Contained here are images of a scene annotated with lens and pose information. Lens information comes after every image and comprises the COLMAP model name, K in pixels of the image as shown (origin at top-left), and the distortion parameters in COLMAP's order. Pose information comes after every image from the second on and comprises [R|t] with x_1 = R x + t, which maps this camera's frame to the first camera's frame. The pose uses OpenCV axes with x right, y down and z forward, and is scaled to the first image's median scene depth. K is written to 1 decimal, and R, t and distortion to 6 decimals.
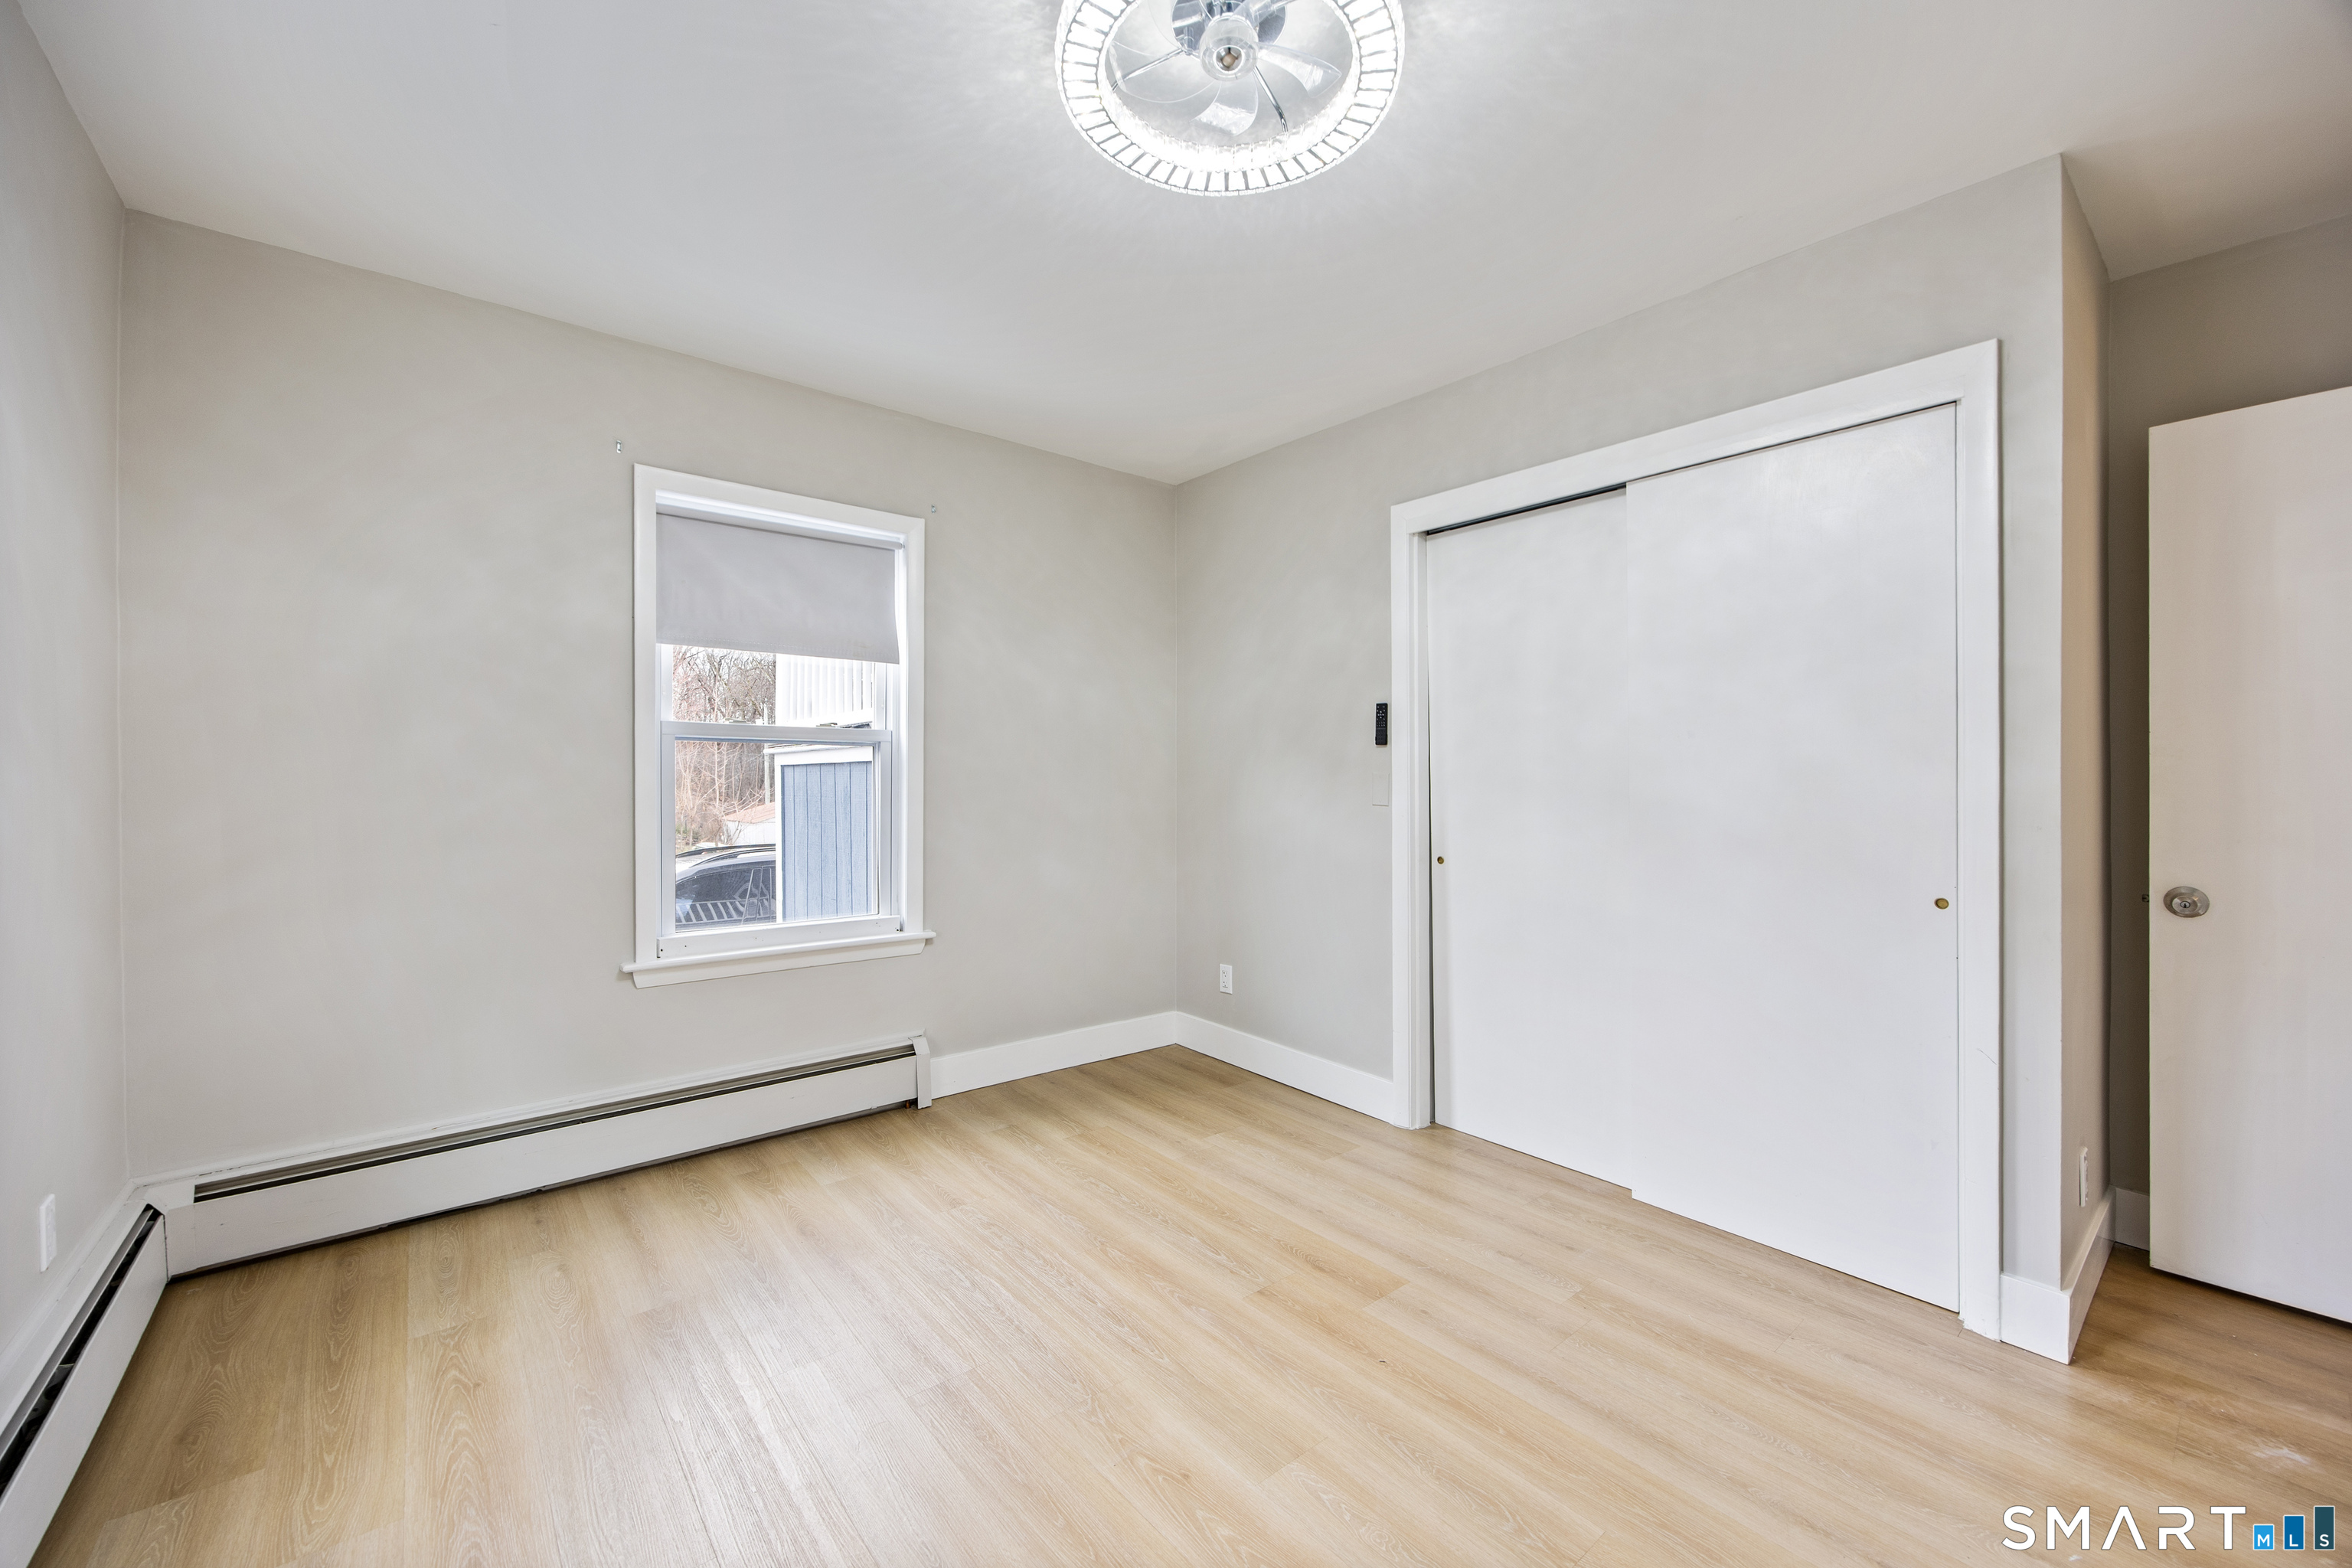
lens RADIAL K [[912.6, 0, 1176.4], [0, 912.6, 780.1], [0, 0, 1]] dist [-0.003787, -0.001236]
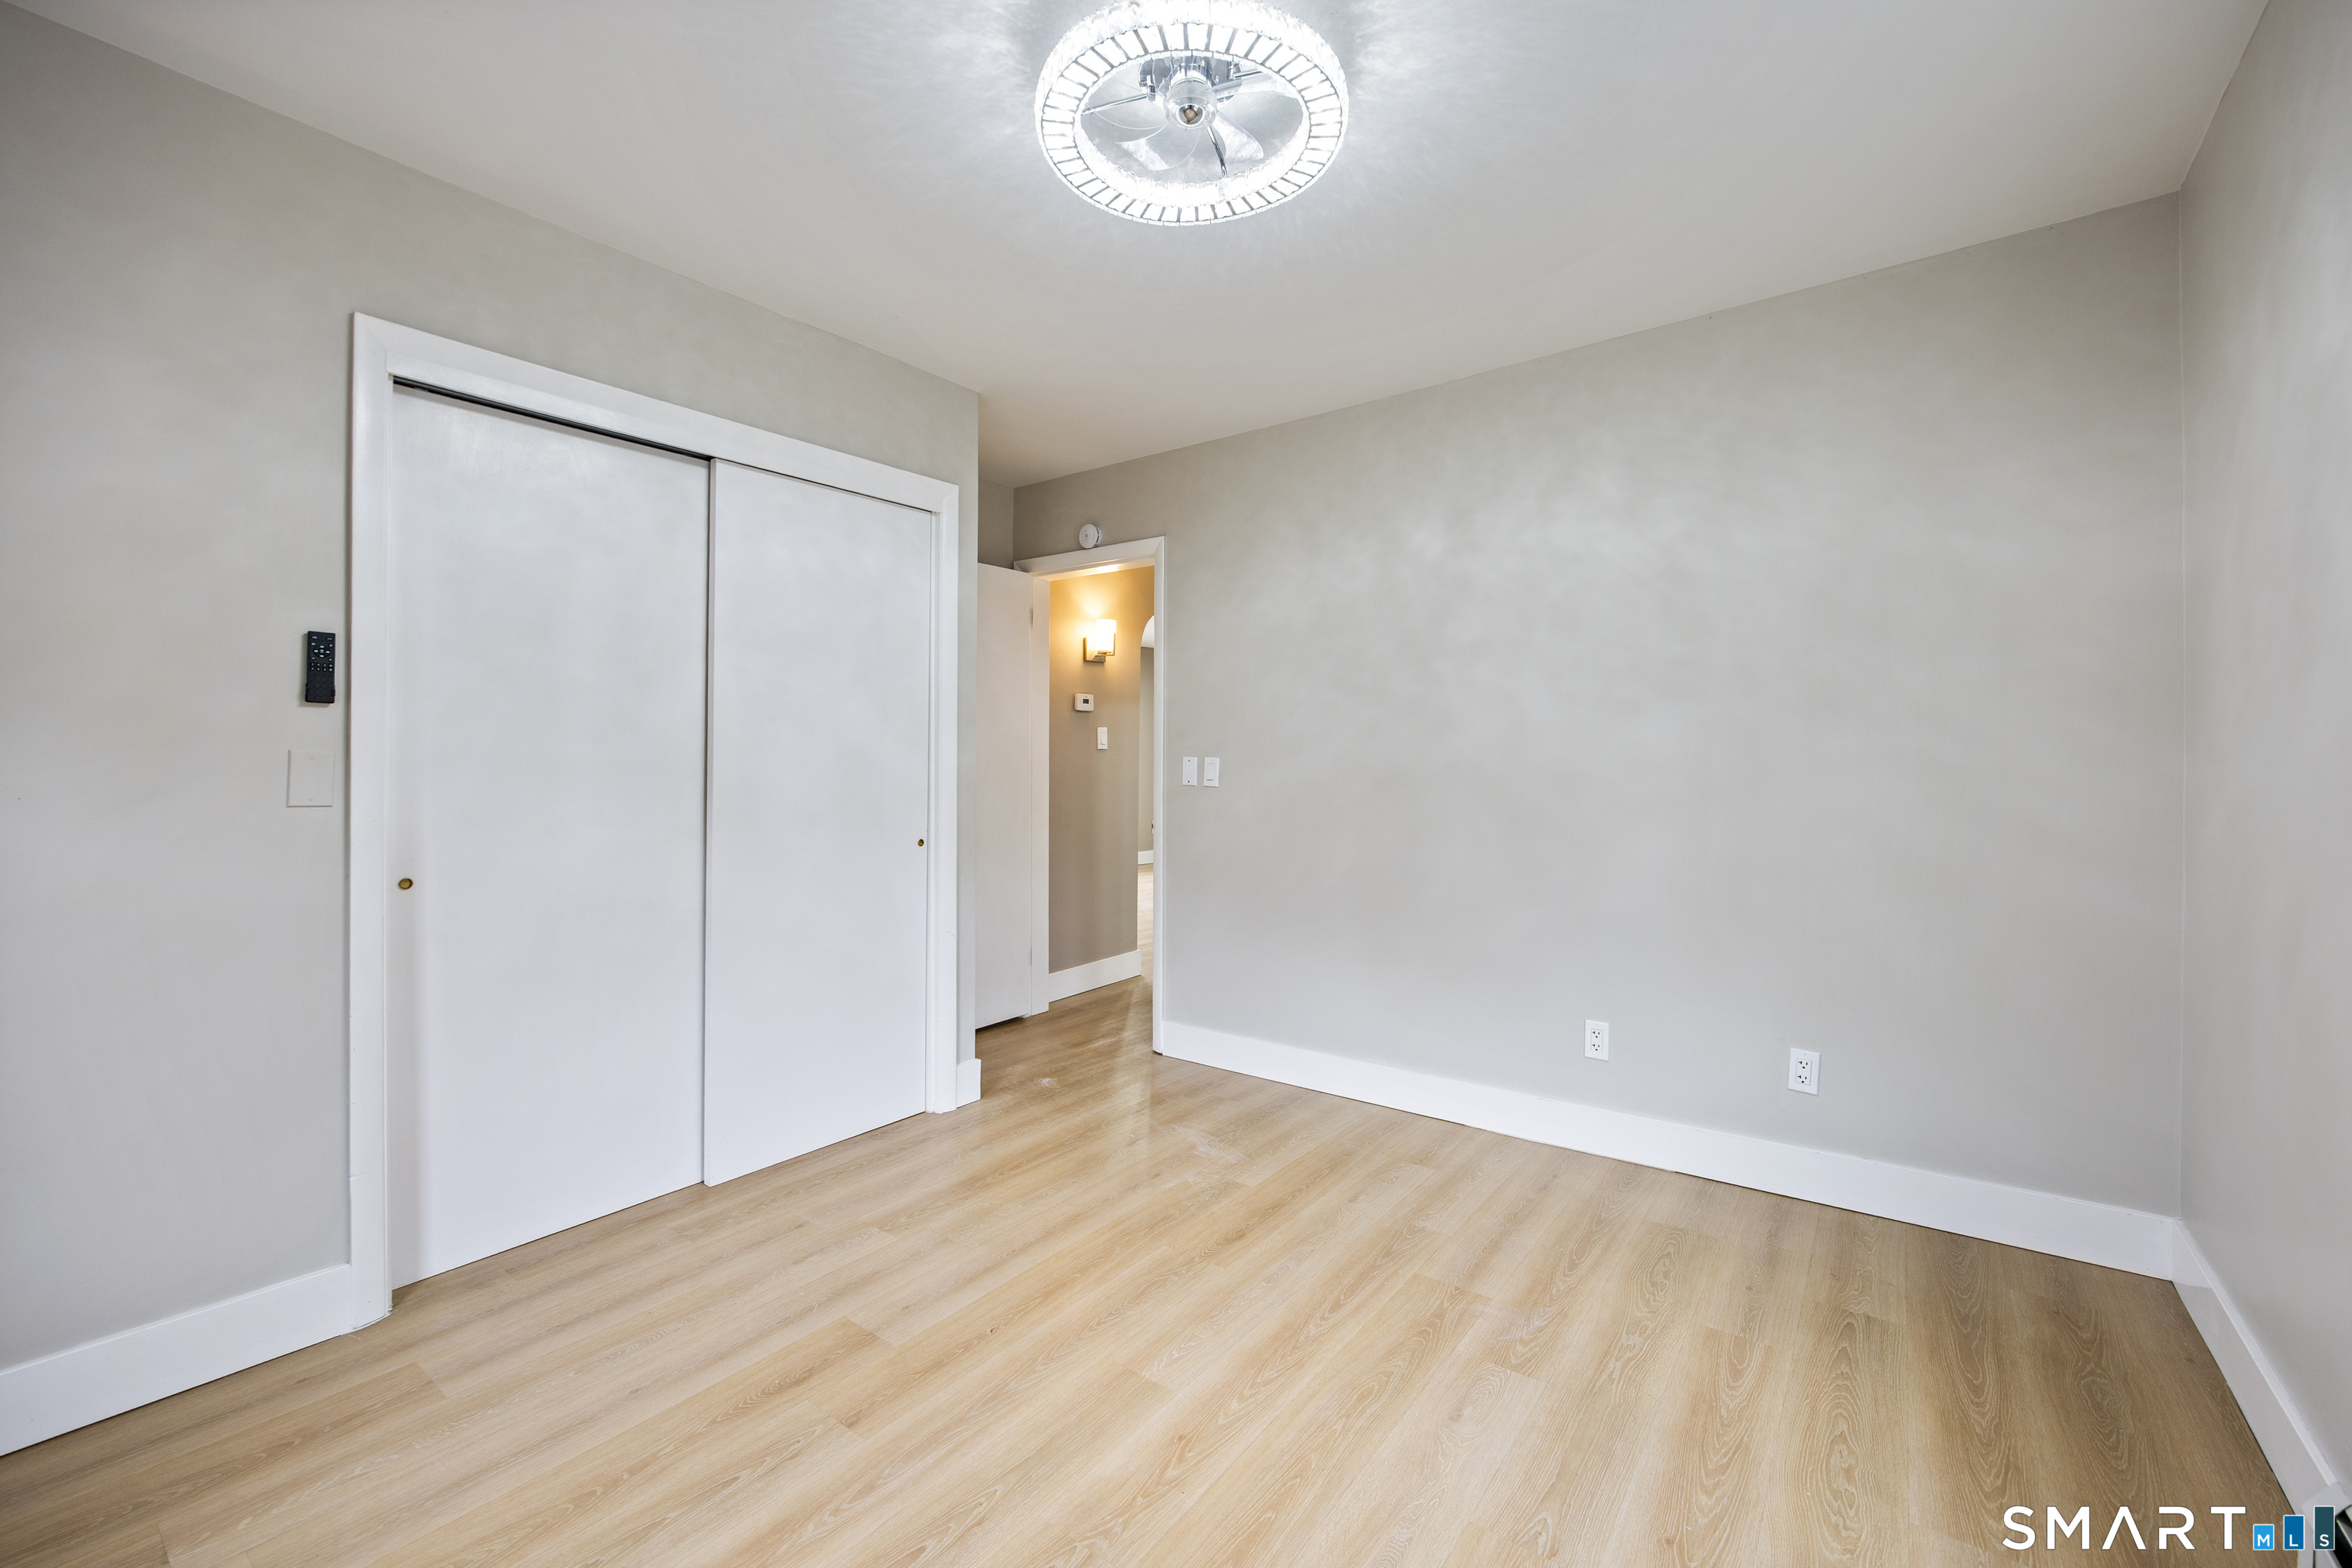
lens RADIAL K [[937.1, 0, 1204.1], [0, 937.1, 750.6], [0, 0, 1]] dist [-0.002128, -0.000125]
pose [[-0.234562, 0.005680, 0.972085, -0.601785], [0.001191, 0.999984, -0.005555, -0.004845], [-0.972100, -0.000146, -0.234565, 0.713700]]
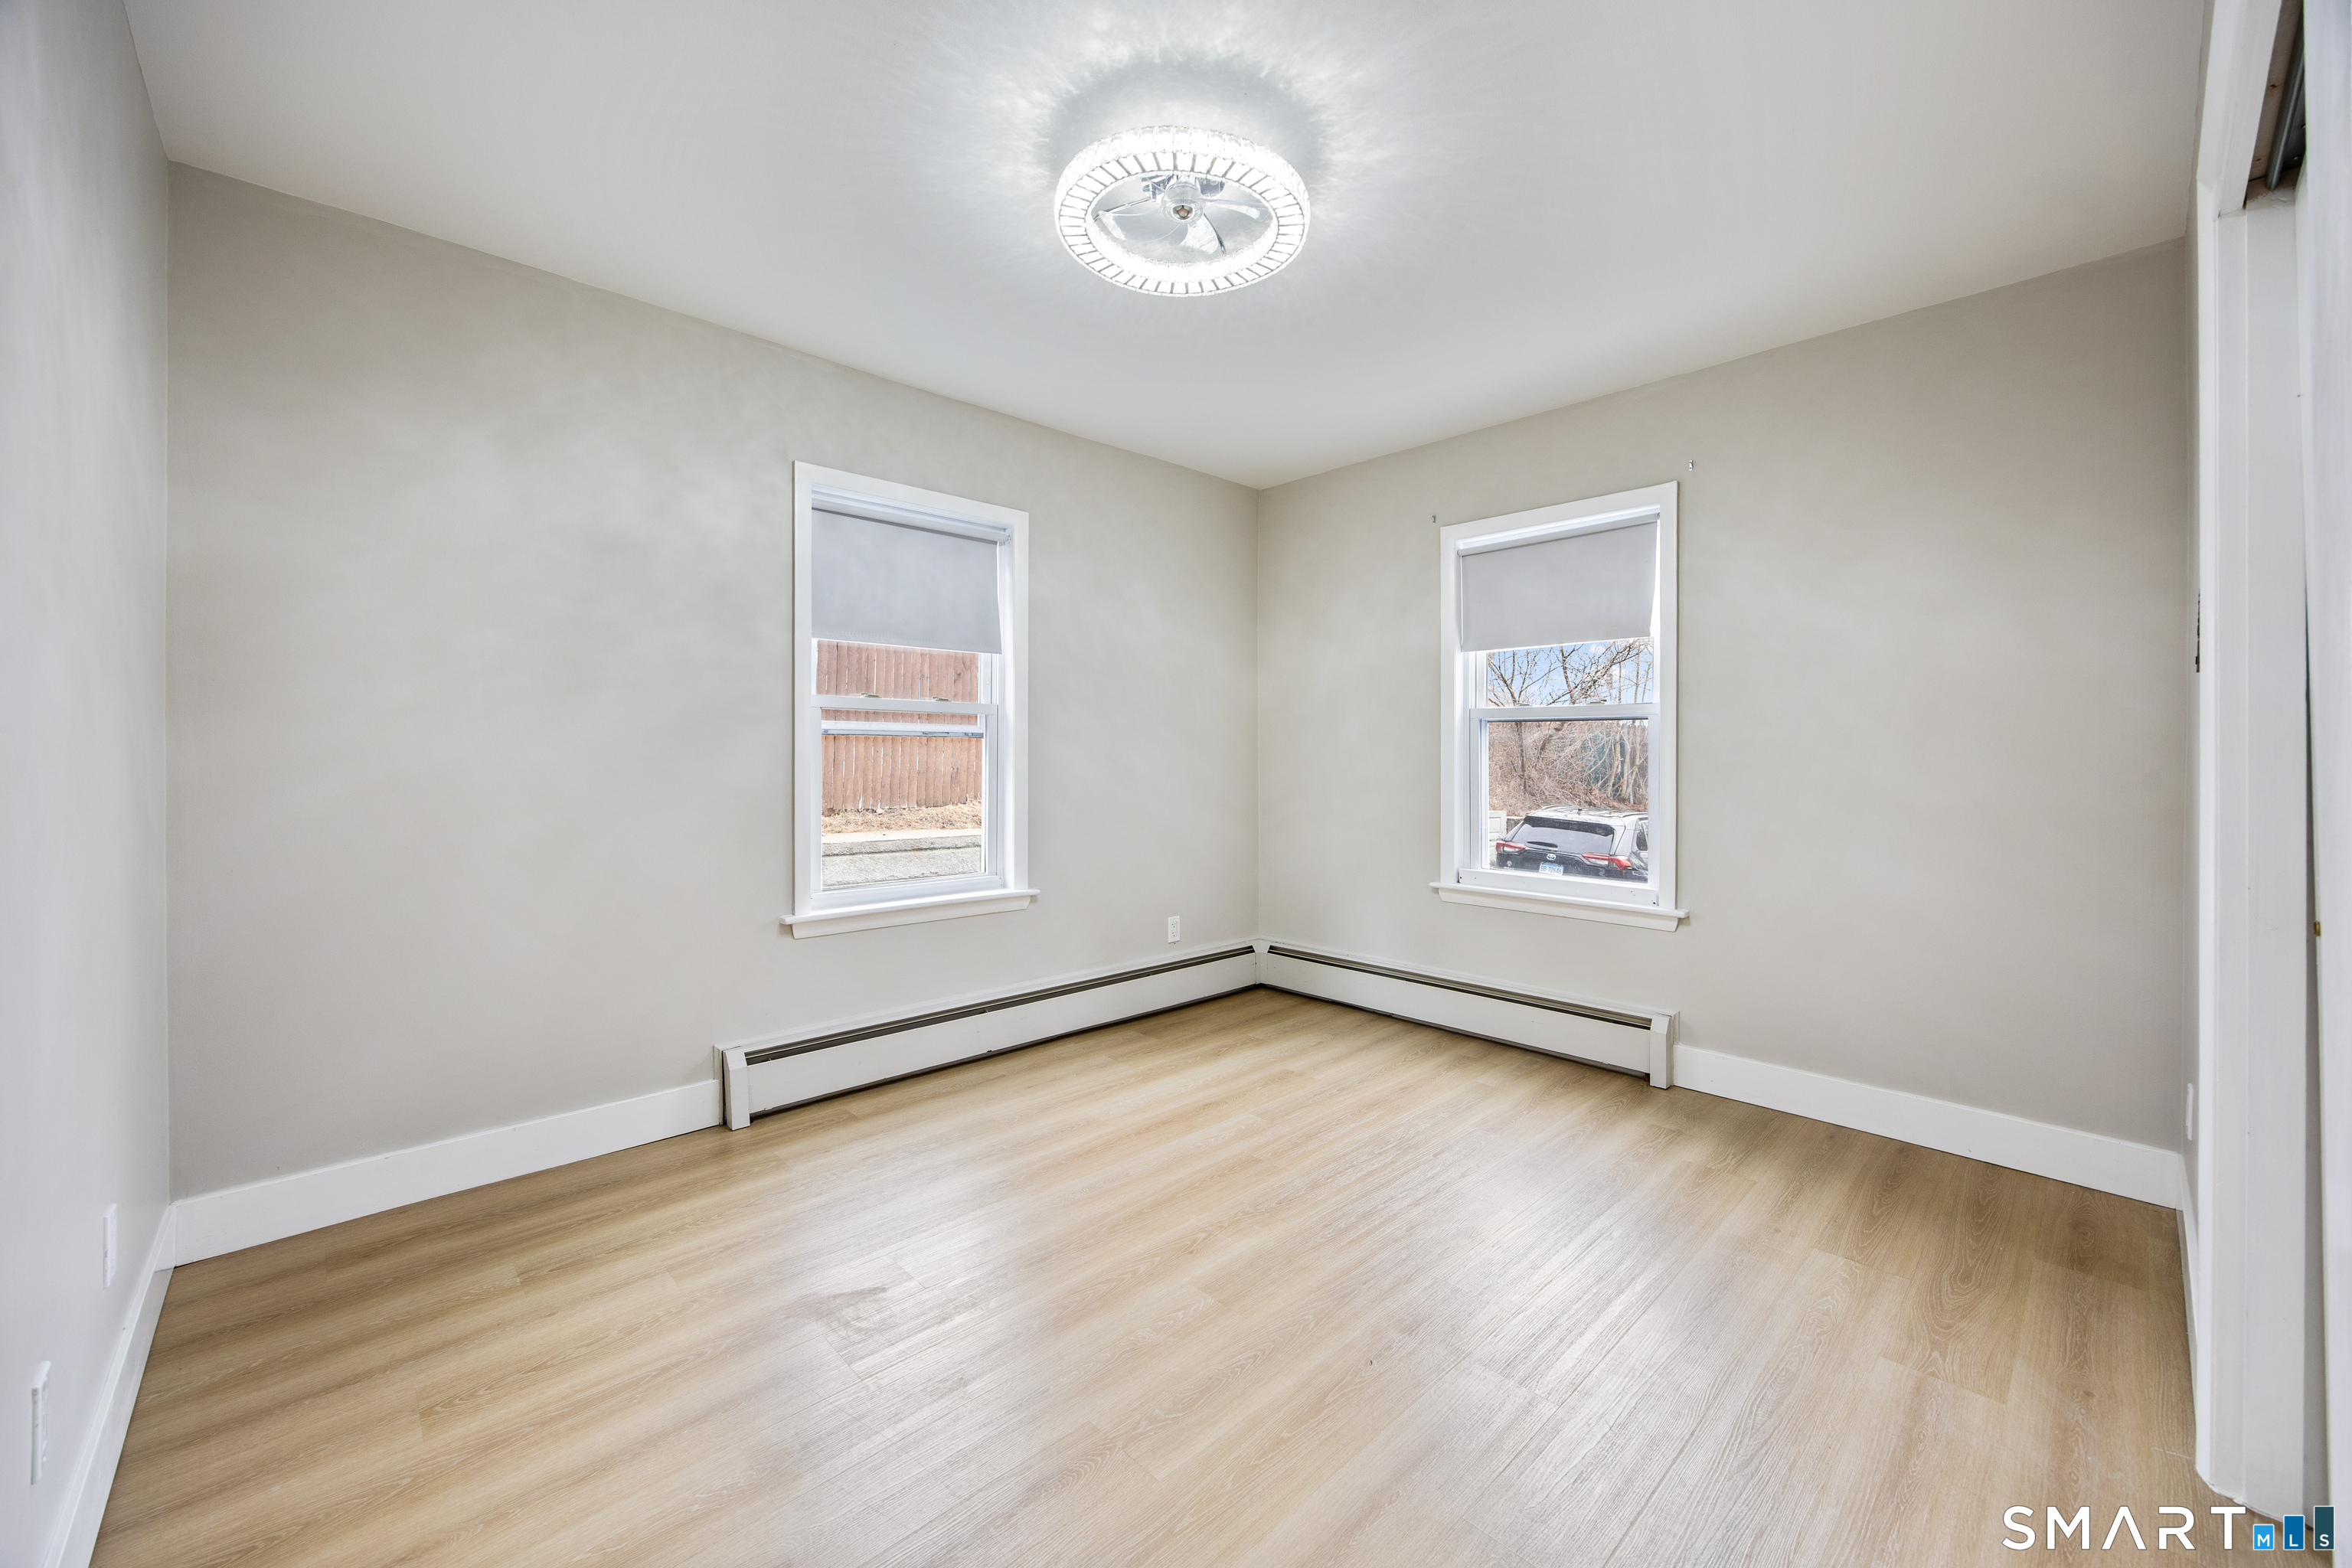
lens RADIAL K [[912.6, 0, 1187.7], [0, 912.6, 763.8], [0, 0, 1]] dist [-0.003787, -0.001236]
pose [[0.073684, 0.005963, -0.997264, 0.804808], [-0.004698, 0.999973, 0.005632, 0.011430], [0.997271, 0.004270, 0.073710, 0.519227]]
